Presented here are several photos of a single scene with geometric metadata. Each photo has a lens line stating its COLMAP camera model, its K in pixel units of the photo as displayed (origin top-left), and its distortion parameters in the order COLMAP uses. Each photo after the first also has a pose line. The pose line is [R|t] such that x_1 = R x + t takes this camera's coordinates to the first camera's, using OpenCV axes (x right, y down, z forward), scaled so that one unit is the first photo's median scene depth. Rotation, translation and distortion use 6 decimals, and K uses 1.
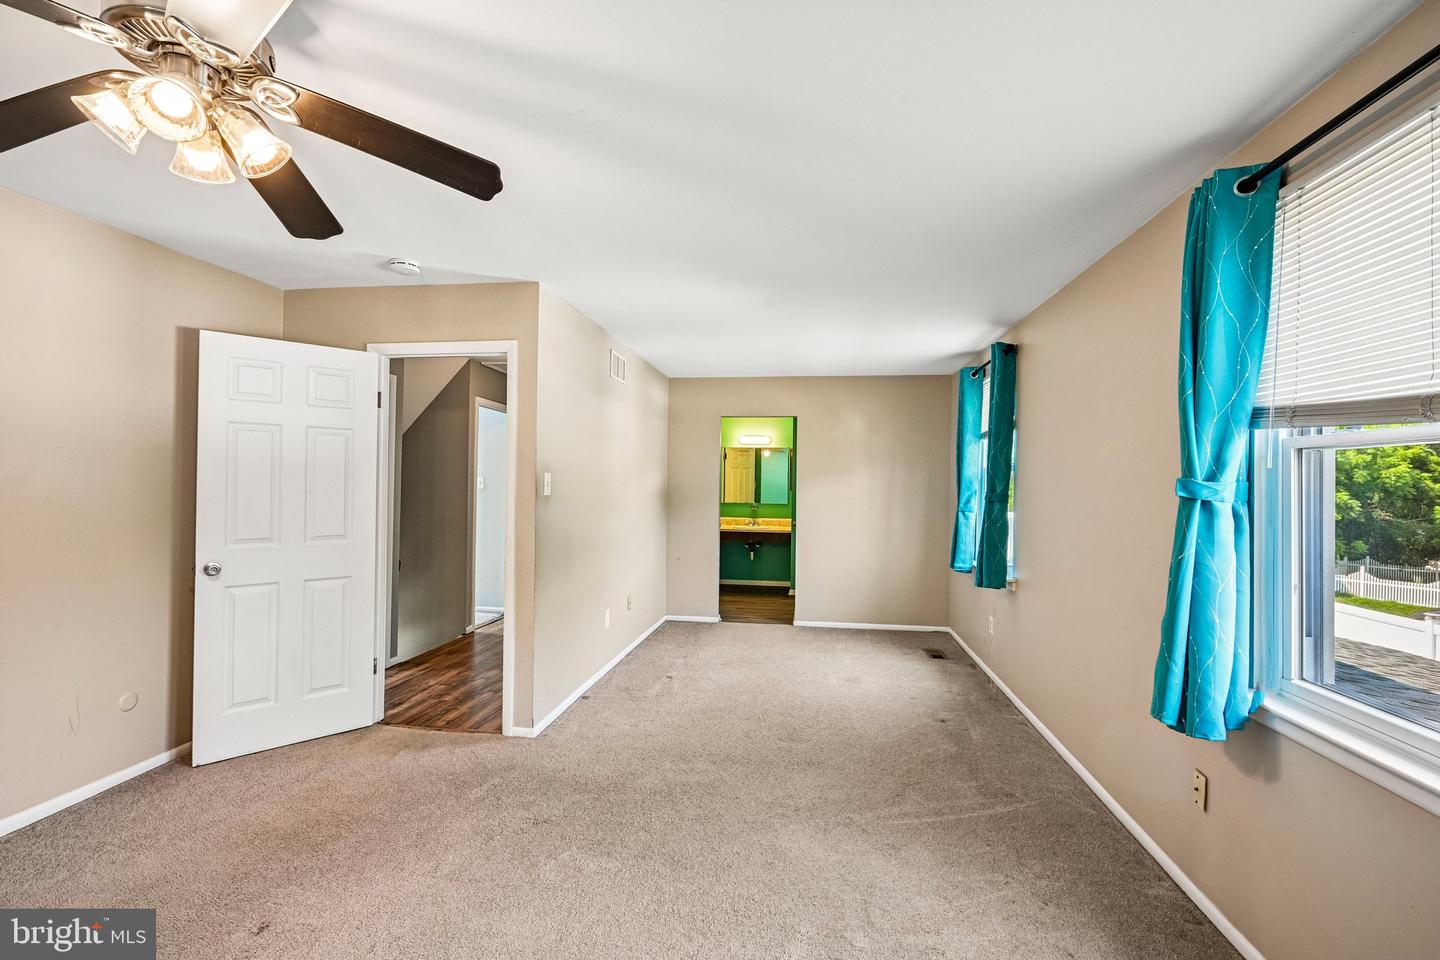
lens RADIAL K [[638.2, 0, 720.9], [0, 638.2, 478.4], [0, 0, 1]] dist [-0.000343, 0.000469]
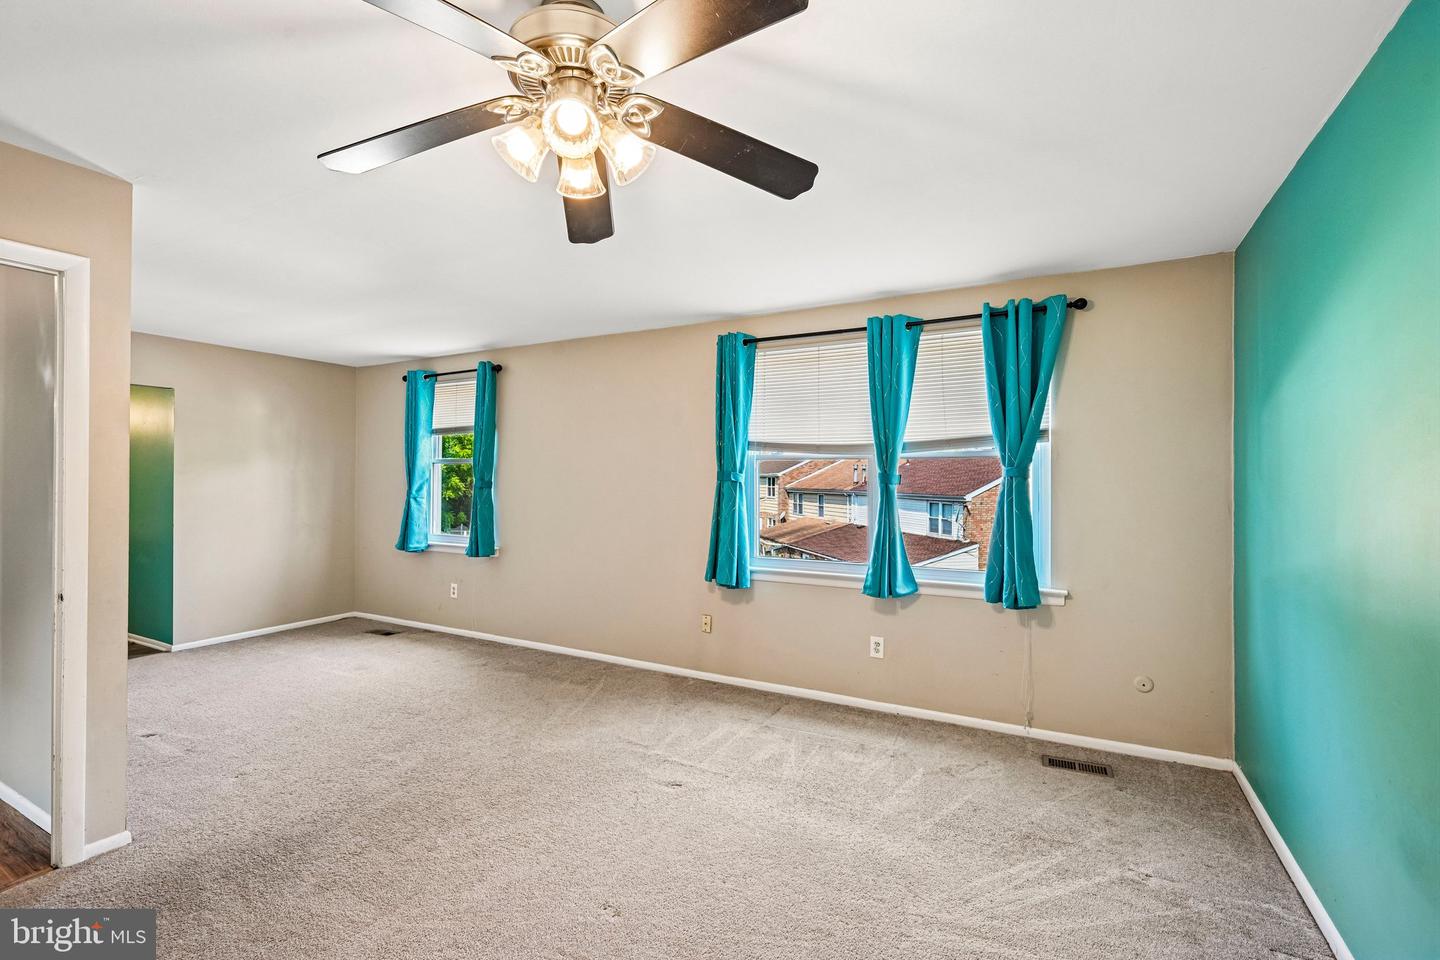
lens RADIAL K [[638.2, 0, 719.2], [0, 638.2, 486.2], [0, 0, 1]] dist [-0.000343, 0.000469]
pose [[0.342466, -0.022177, 0.939268, -0.715343], [-0.009633, 0.999586, 0.027113, -0.006210], [-0.939481, -0.018334, 0.342111, 0.166249]]
